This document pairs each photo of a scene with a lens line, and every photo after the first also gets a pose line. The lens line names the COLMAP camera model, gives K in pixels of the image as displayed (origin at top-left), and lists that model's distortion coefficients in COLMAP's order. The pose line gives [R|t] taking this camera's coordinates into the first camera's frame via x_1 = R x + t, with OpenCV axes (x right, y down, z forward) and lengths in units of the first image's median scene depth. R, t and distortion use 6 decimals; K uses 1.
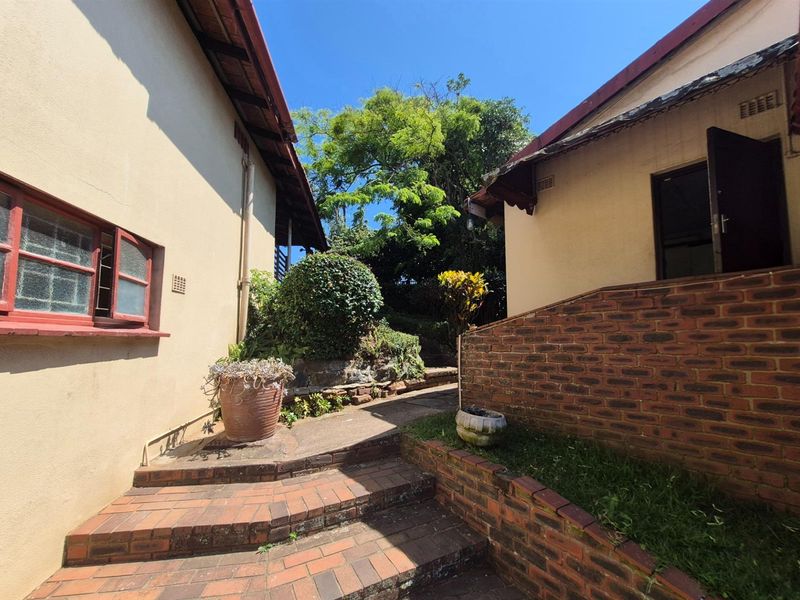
lens RADIAL K [[325.0, 0, 397.9], [0, 325.0, 314.2], [0, 0, 1]] dist [0.001615, 0.000229]
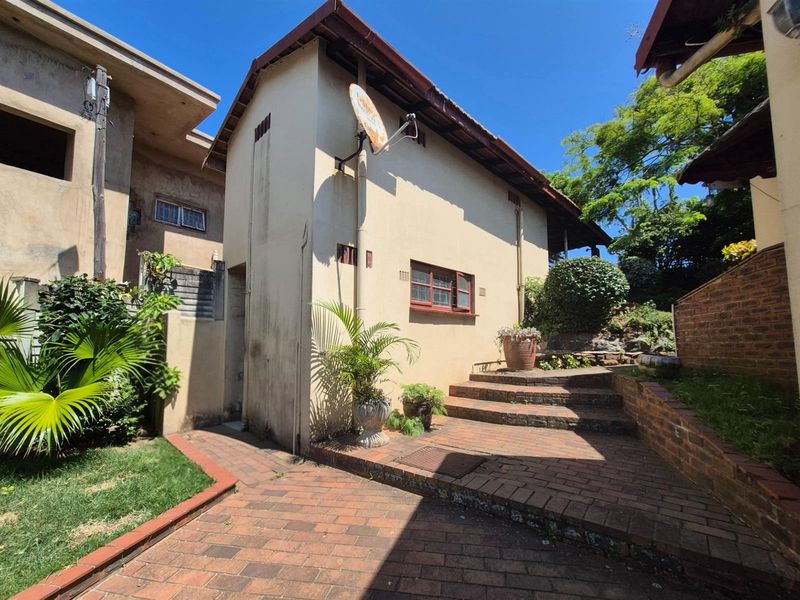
lens RADIAL K [[325.0, 0, 397.9], [0, 325.0, 314.2], [0, 0, 1]] dist [0.001615, 0.000229]
pose [[0.593517, -0.068943, -0.801863, 0.476546], [0.059025, 0.997370, -0.042064, 0.077973], [0.802654, -0.022364, 0.596026, -0.480182]]
